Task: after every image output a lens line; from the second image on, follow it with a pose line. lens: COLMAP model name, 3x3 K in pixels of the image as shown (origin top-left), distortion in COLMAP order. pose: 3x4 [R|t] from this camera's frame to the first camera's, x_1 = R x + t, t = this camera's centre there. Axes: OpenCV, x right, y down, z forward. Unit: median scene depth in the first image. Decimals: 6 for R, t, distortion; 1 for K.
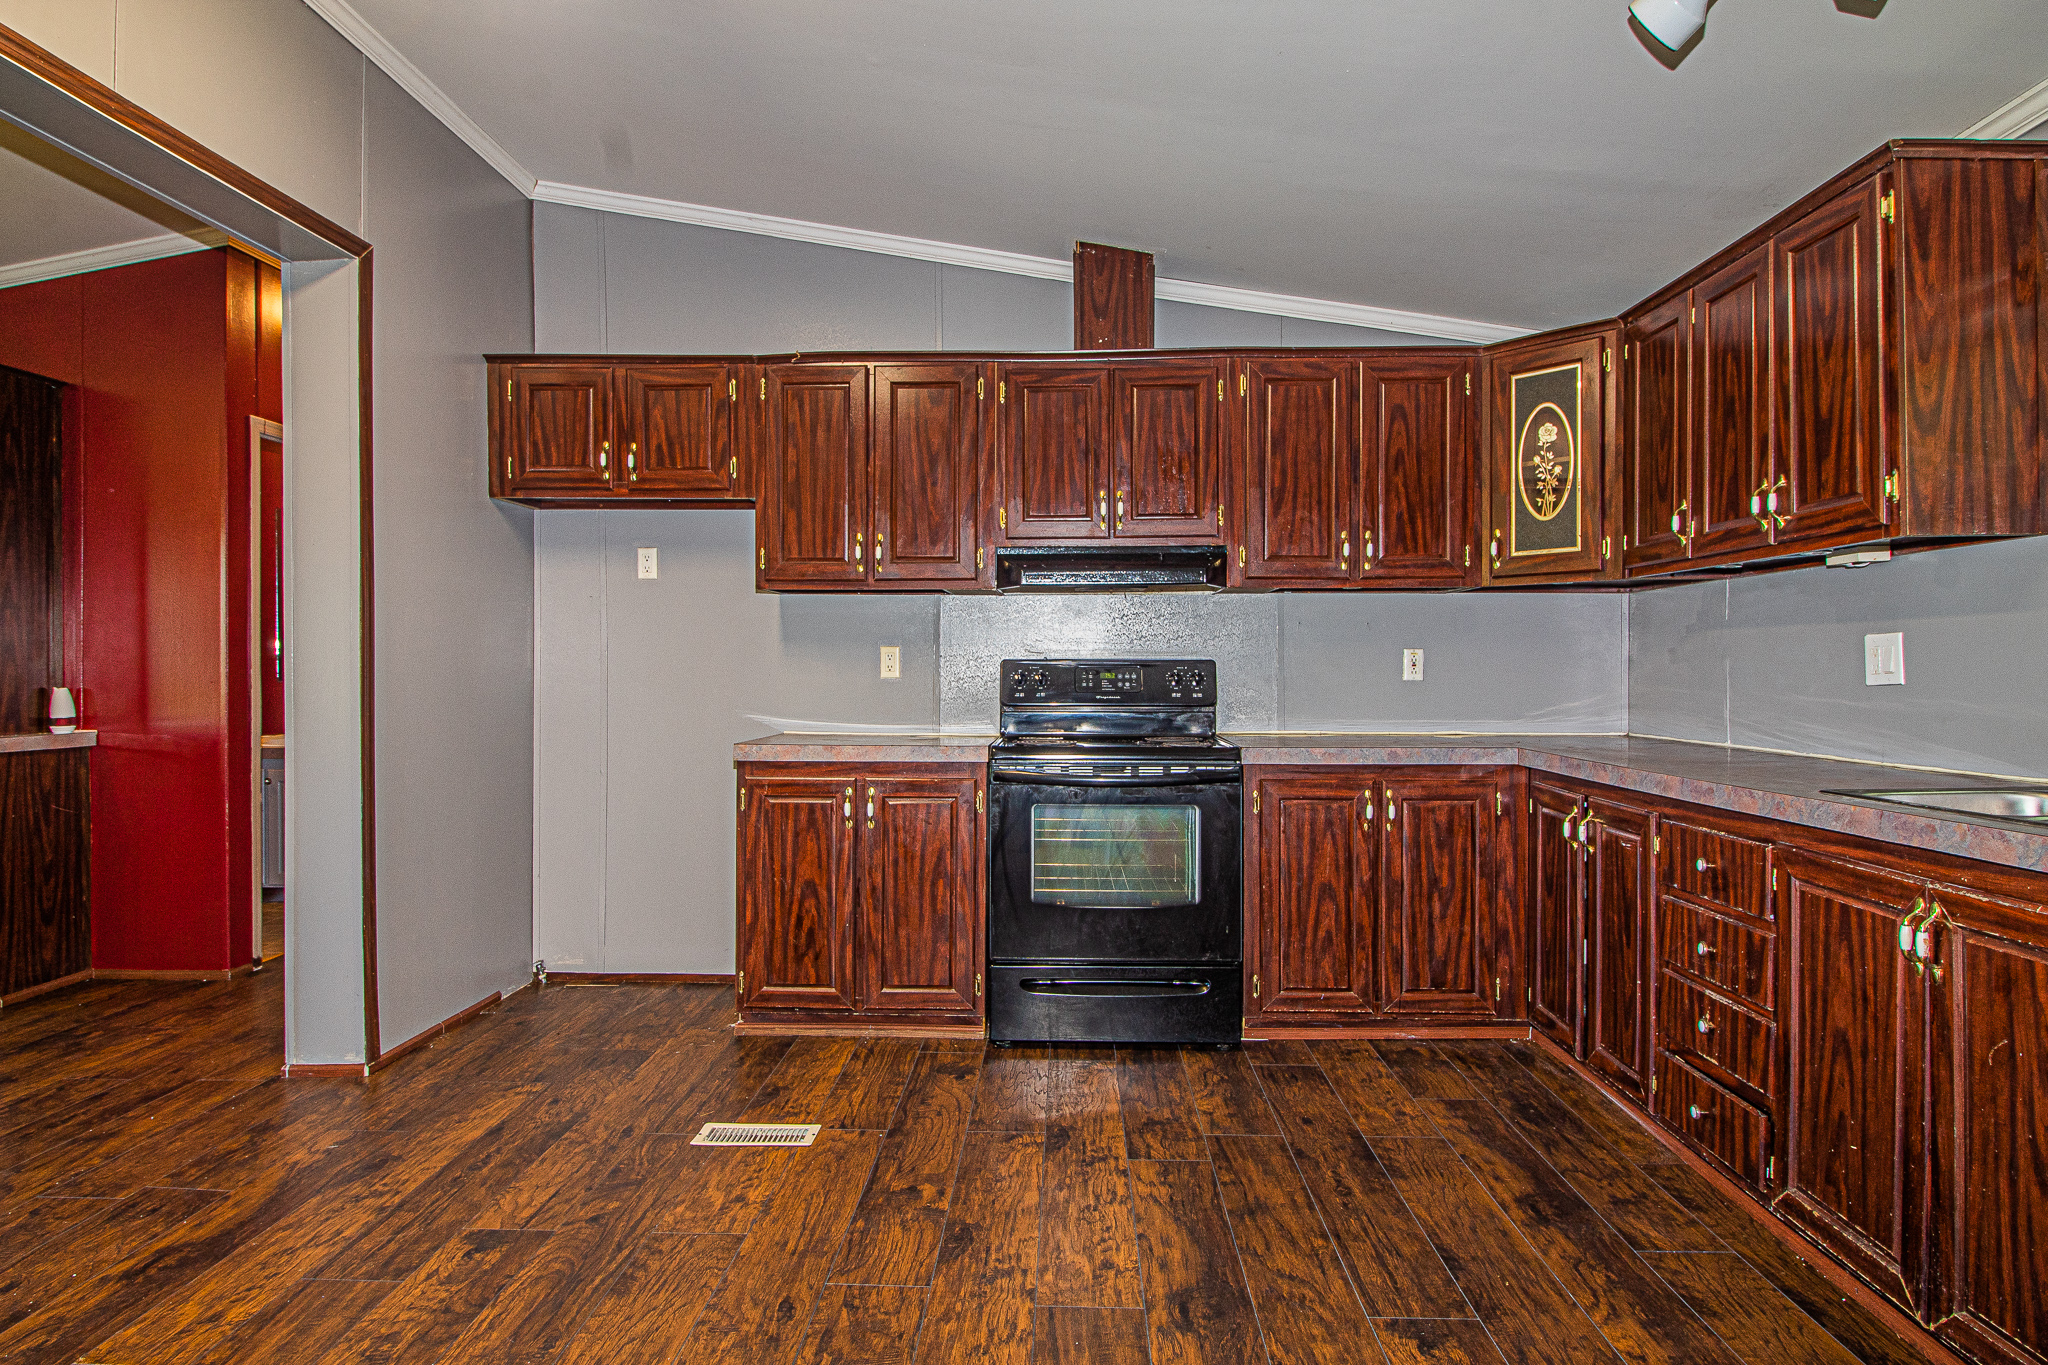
lens RADIAL K [[1108.6, 0, 1090.9], [0, 1108.6, 683.1], [0, 0, 1]] dist [0.012264, -0.013883]
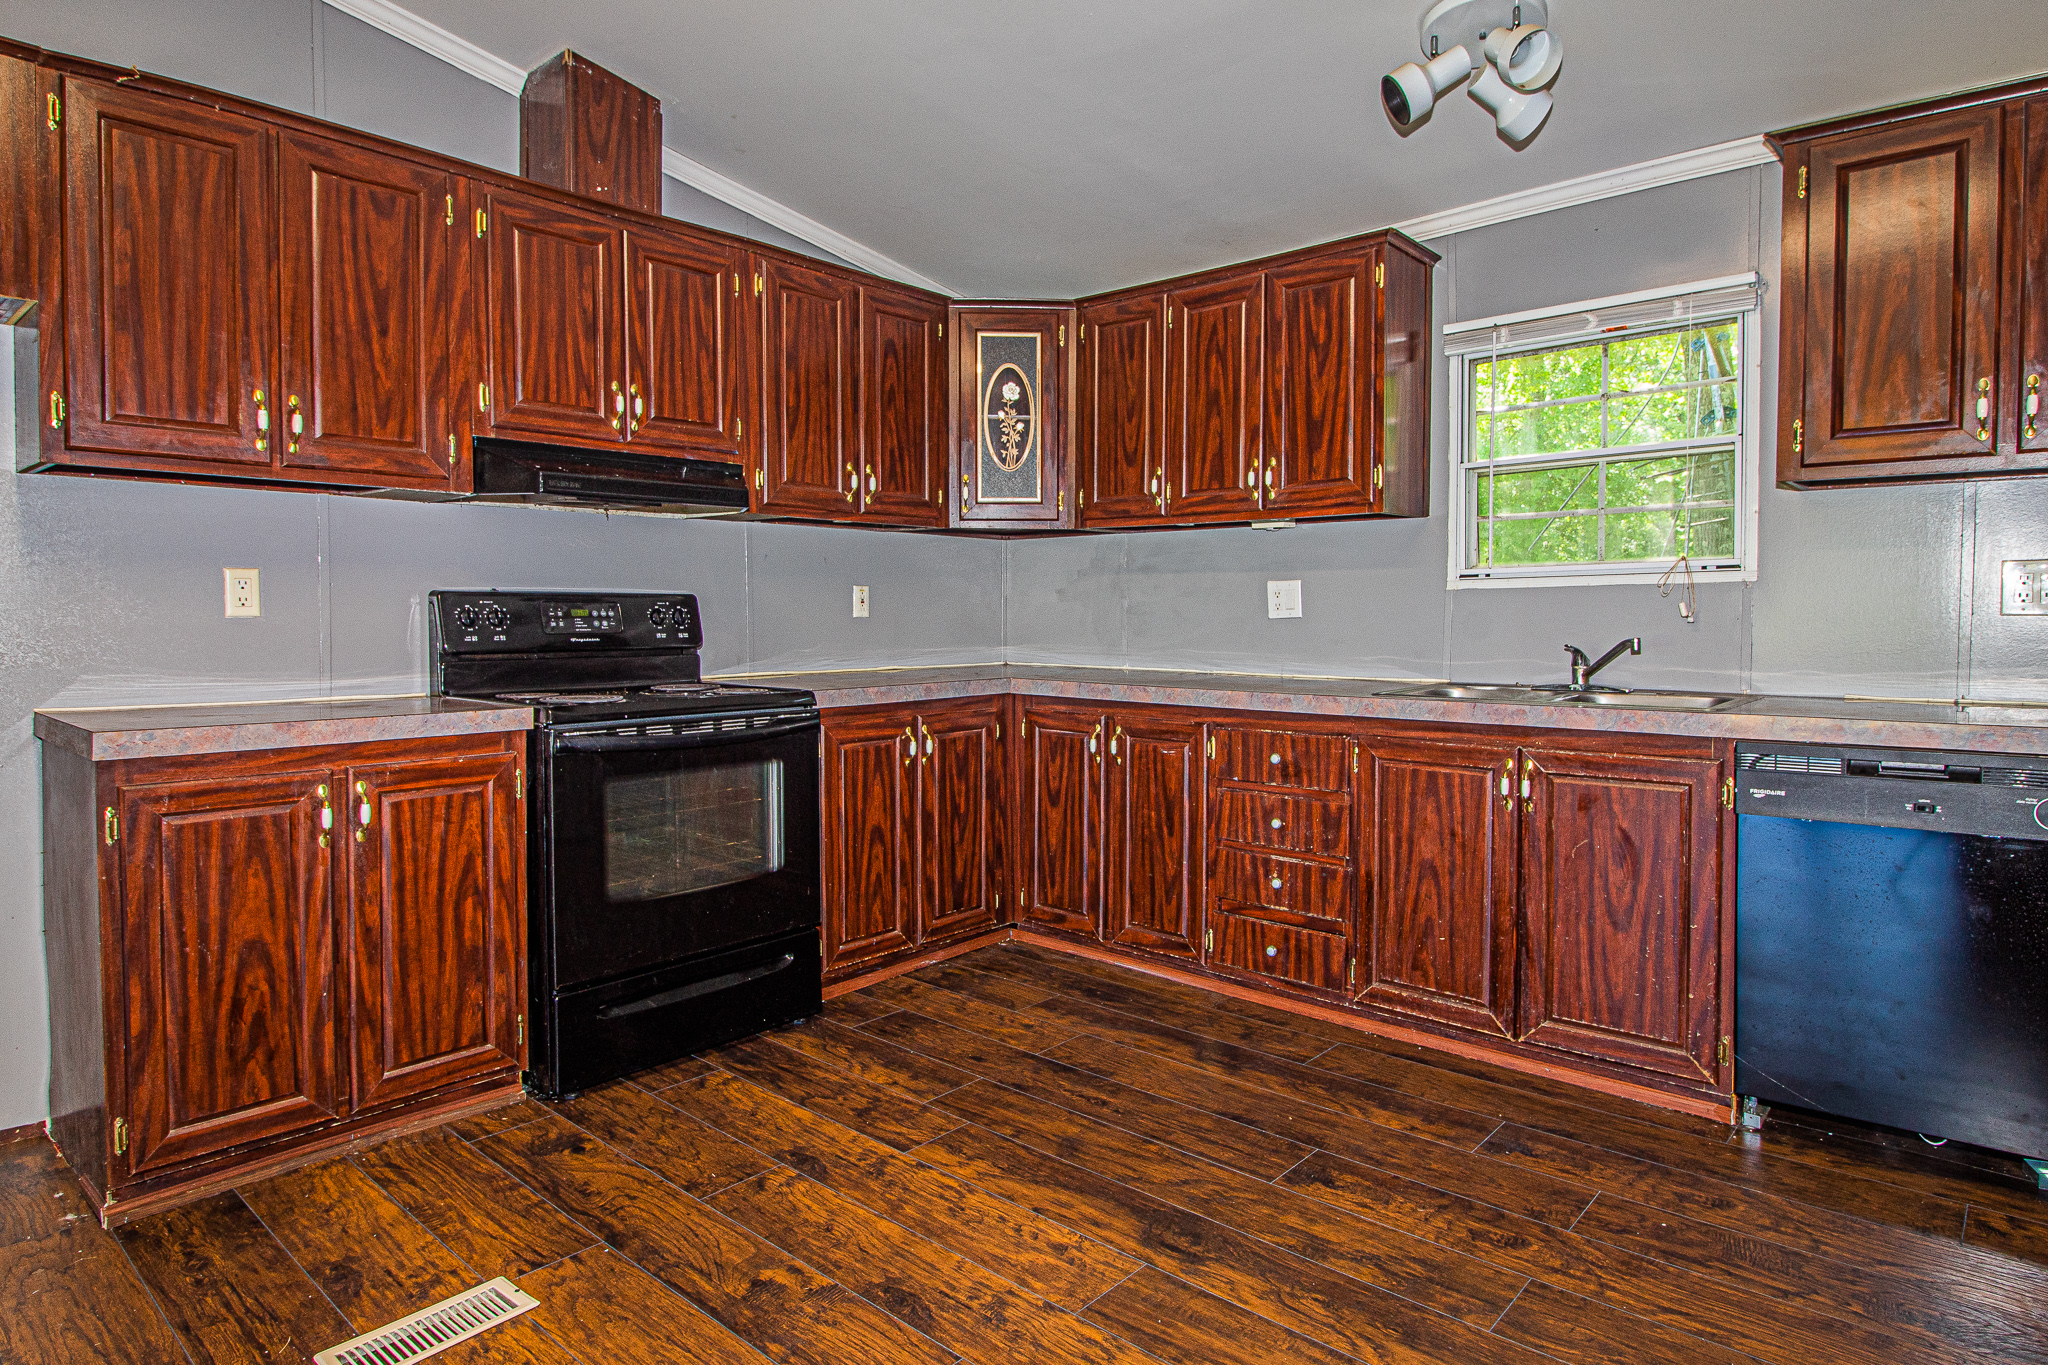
lens RADIAL K [[1108.6, 0, 1032.1], [0, 1108.6, 662.7], [0, 0, 1]] dist [0.012264, -0.013883]
pose [[0.668300, -0.034818, 0.743077, -0.428313], [0.007433, 0.999167, 0.040132, -0.000495], [-0.743855, -0.021297, 0.668002, 0.260724]]
